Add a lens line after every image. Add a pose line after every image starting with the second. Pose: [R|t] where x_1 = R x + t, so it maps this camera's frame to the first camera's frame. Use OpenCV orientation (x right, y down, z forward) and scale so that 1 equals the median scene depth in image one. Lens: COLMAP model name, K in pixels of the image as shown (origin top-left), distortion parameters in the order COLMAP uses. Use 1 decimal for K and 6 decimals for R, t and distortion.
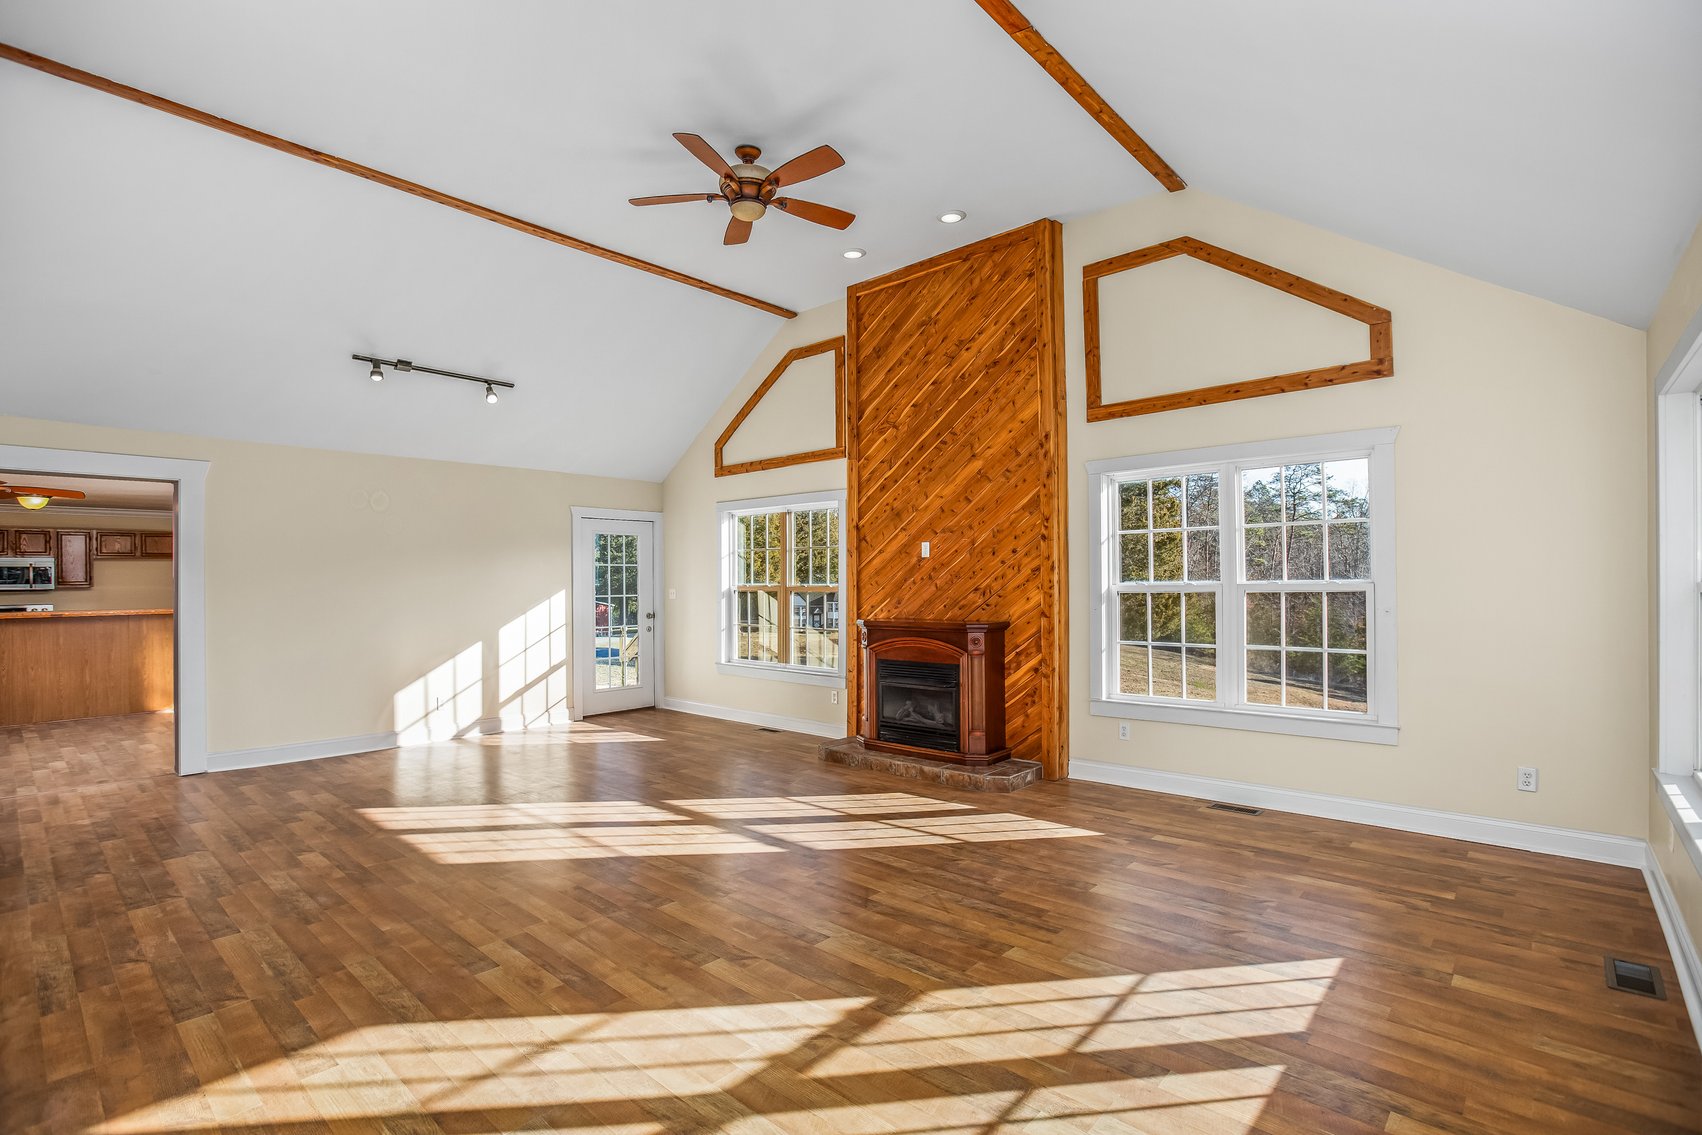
lens RADIAL K [[783.3, 0, 851.0], [0, 783.3, 567.5], [0, 0, 1]] dist [-0.076874, 0.000249]
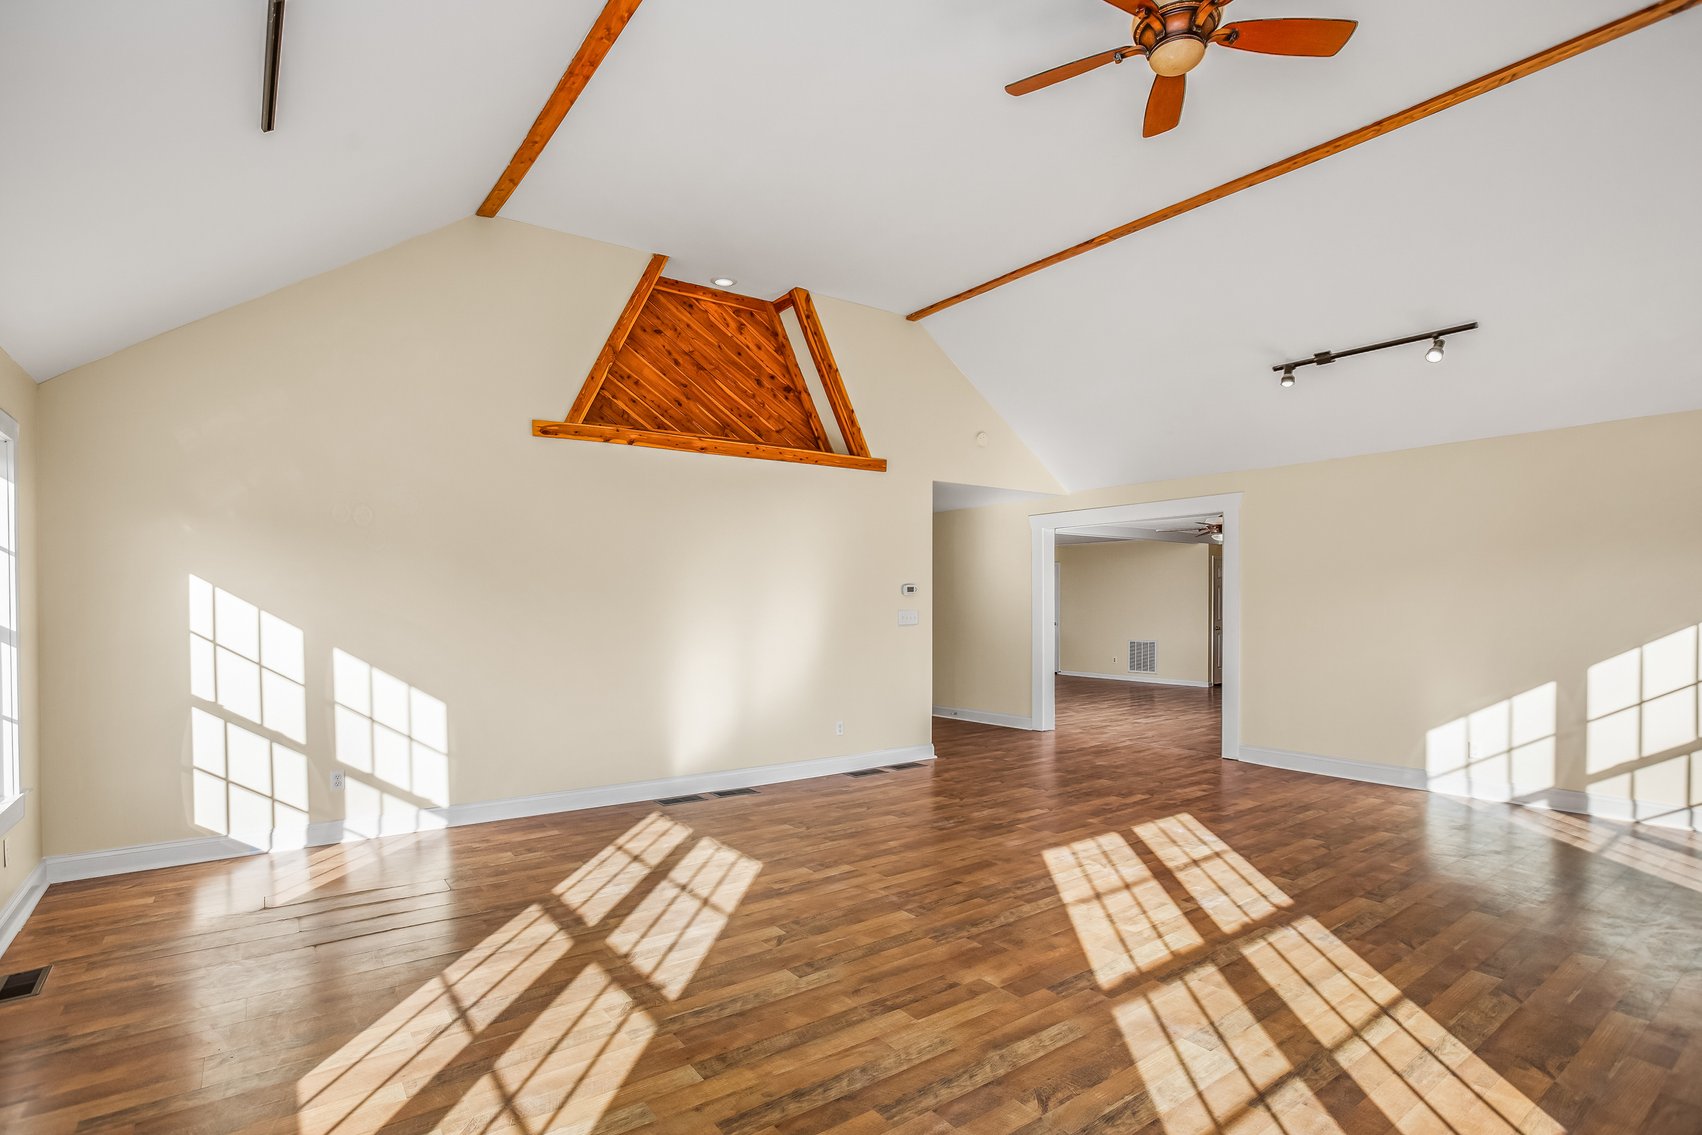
lens RADIAL K [[825.6, 0, 852.4], [0, 825.6, 619.4], [0, 0, 1]] dist [-0.042642, 0.000163]
pose [[-0.191519, 0.031102, -0.980996, 0.438659], [0.024536, 0.999337, 0.026893, 0.002245], [0.981182, -0.018919, -0.192155, 0.594339]]
